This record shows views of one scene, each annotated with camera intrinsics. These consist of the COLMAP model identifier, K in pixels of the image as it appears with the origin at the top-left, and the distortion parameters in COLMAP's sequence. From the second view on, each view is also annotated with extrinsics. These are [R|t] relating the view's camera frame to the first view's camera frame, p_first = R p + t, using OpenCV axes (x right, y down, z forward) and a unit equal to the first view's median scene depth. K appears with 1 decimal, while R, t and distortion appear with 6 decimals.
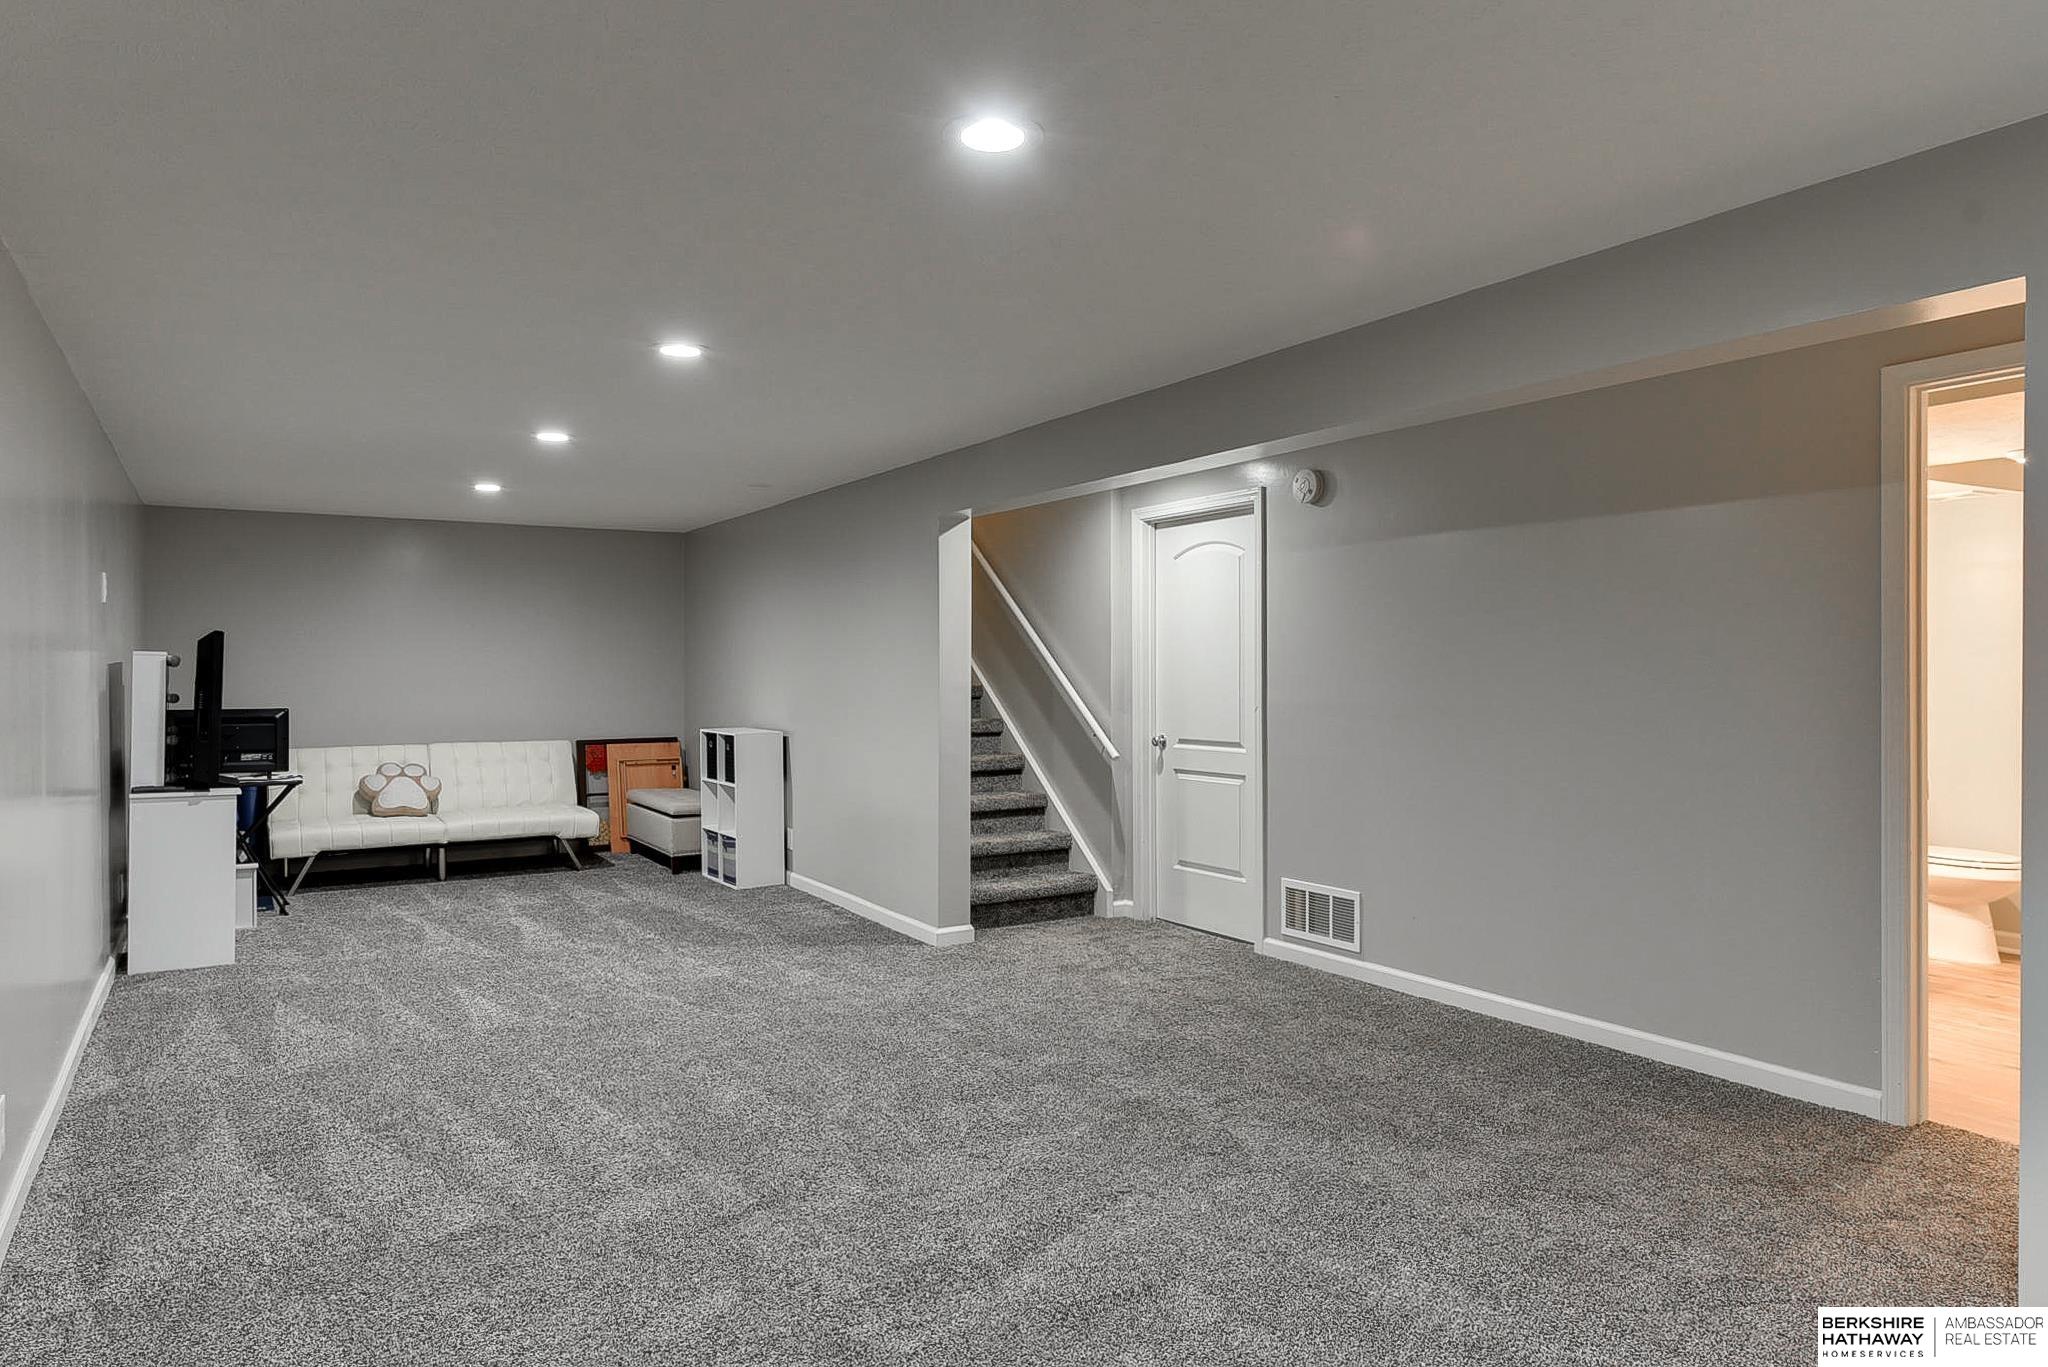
lens RADIAL K [[1239.1, 0, 1024.0], [0, 1239.1, 683.5], [0, 0, 1]] dist [0.000134, 0.000123]
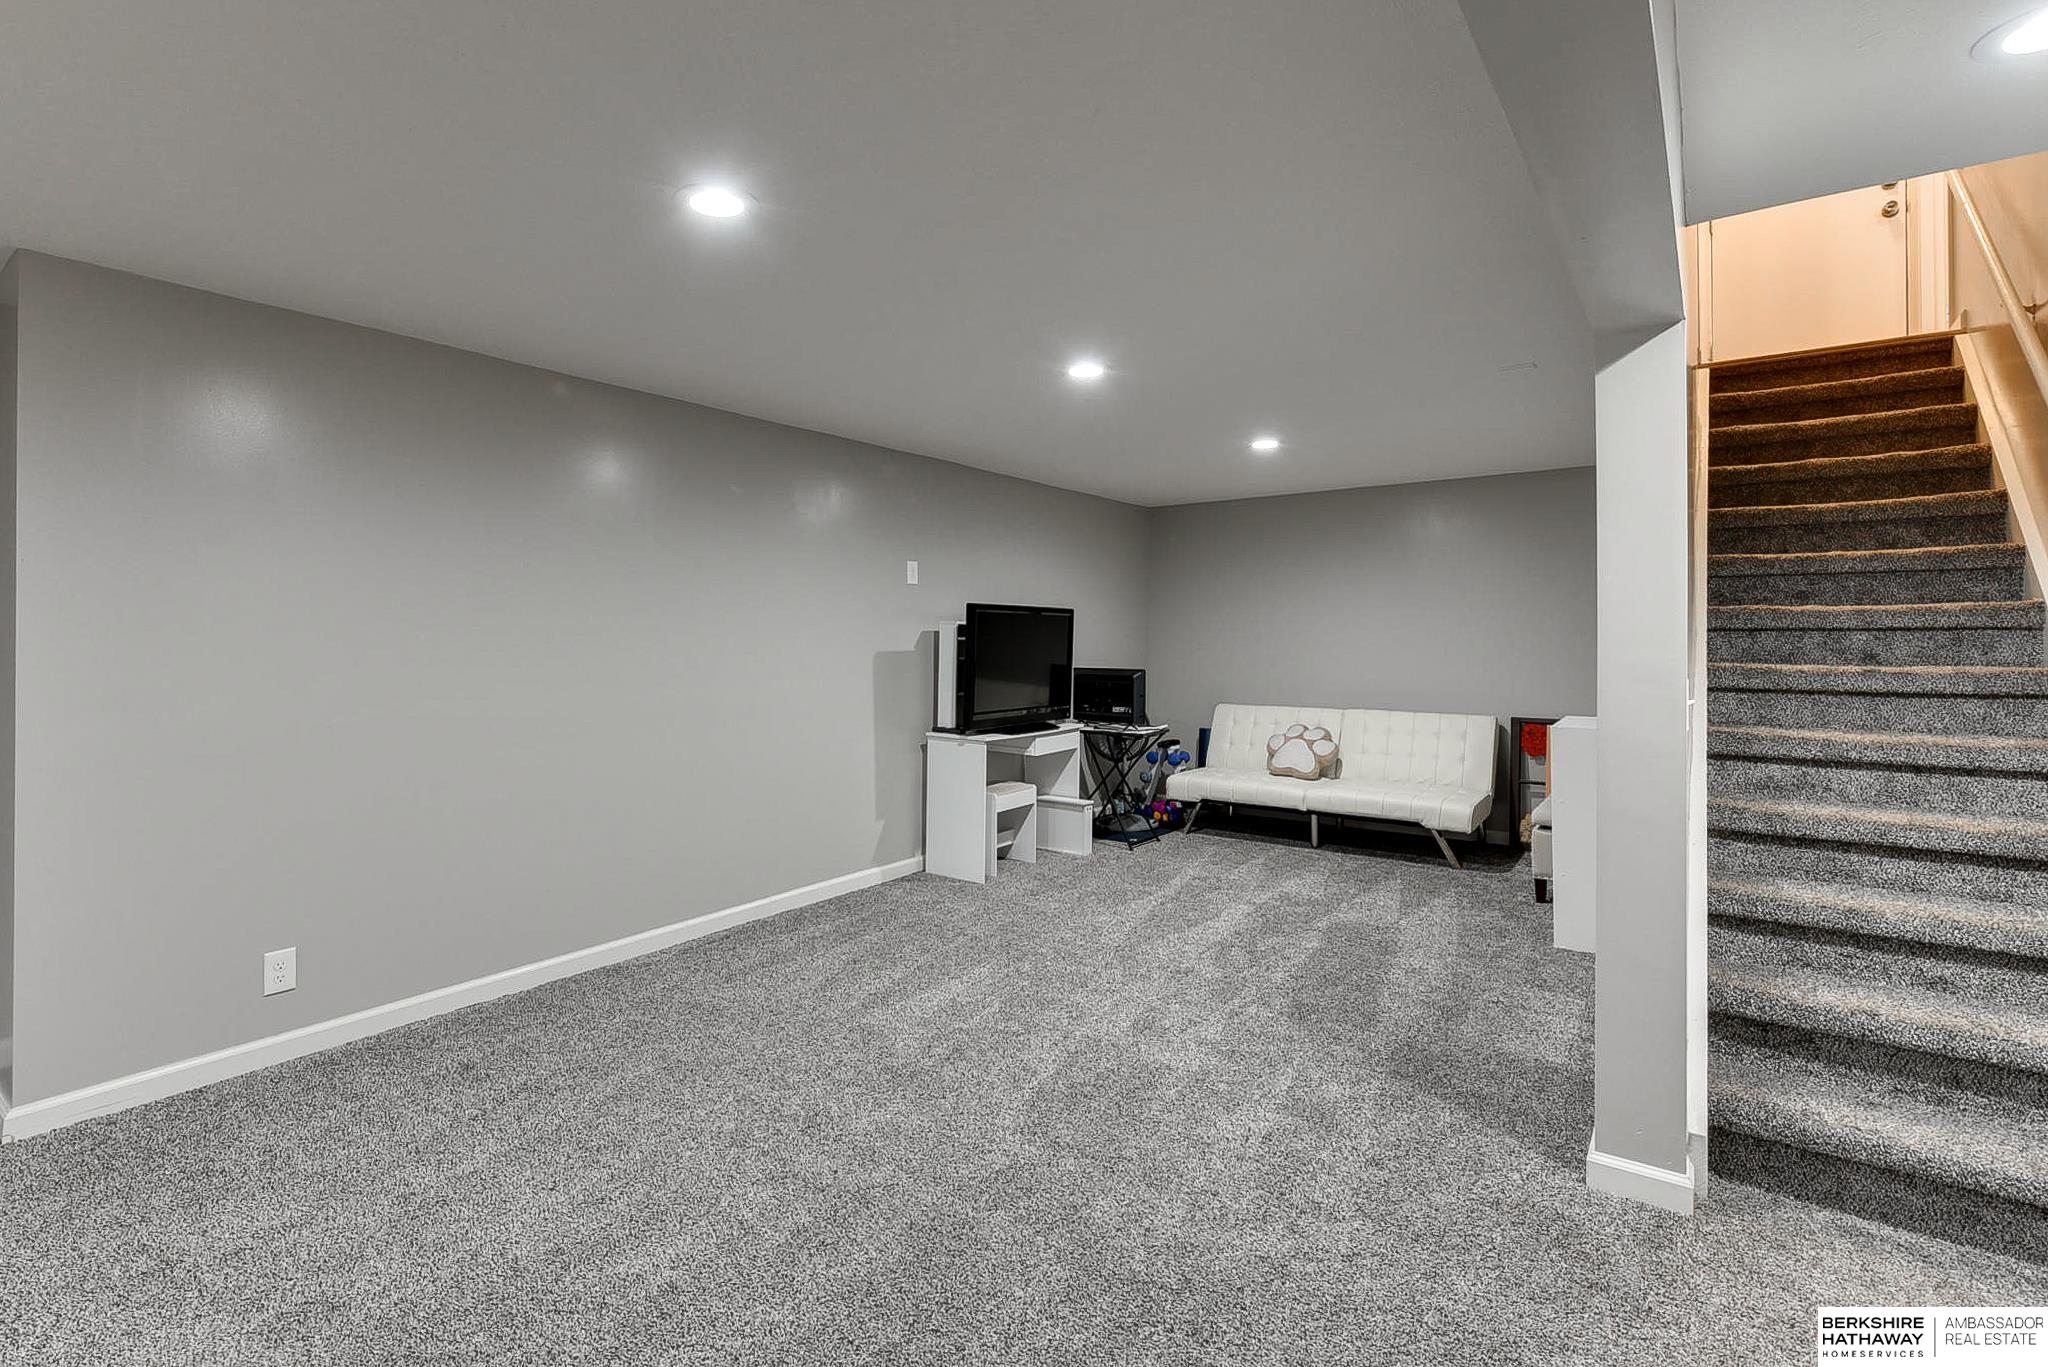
lens RADIAL K [[962.8, 0, 1017.8], [0, 962.8, 630.3], [0, 0, 1]] dist [-0.000838, -0.000176]
pose [[0.366193, -0.001590, -0.930537, 0.174702], [-0.013846, 0.999879, -0.007157, -0.007137], [0.930436, 0.015505, 0.366127, 0.525063]]
